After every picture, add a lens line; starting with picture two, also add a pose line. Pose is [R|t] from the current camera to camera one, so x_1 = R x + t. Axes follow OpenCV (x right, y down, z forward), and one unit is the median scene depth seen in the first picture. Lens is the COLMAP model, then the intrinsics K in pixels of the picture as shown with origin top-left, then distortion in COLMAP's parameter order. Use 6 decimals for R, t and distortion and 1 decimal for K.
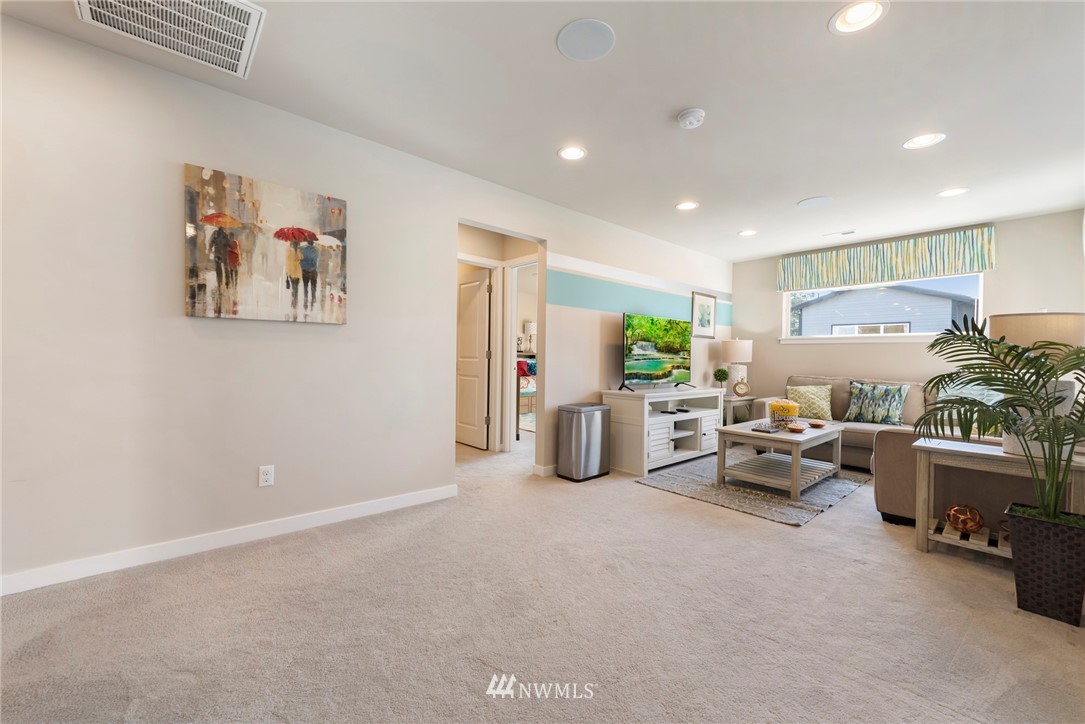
lens RADIAL K [[432.7, 0, 541.2], [0, 432.7, 365.9], [0, 0, 1]] dist [0.003847, 0.000217]
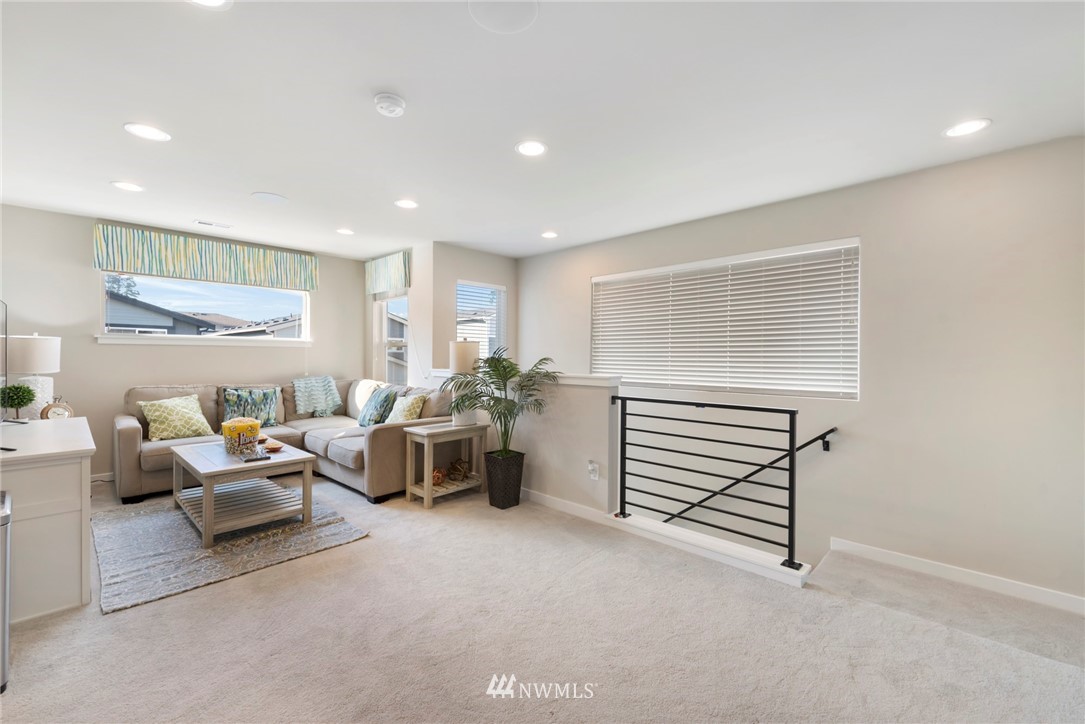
lens RADIAL K [[449.1, 0, 540.6], [0, 449.1, 353.4], [0, 0, 1]] dist [-0.004790, -0.000206]
pose [[-0.097094, -0.000654, 0.995275, -0.312148], [0.021712, 0.999760, 0.002775, -0.028185], [-0.995038, 0.021878, -0.097056, 0.460682]]
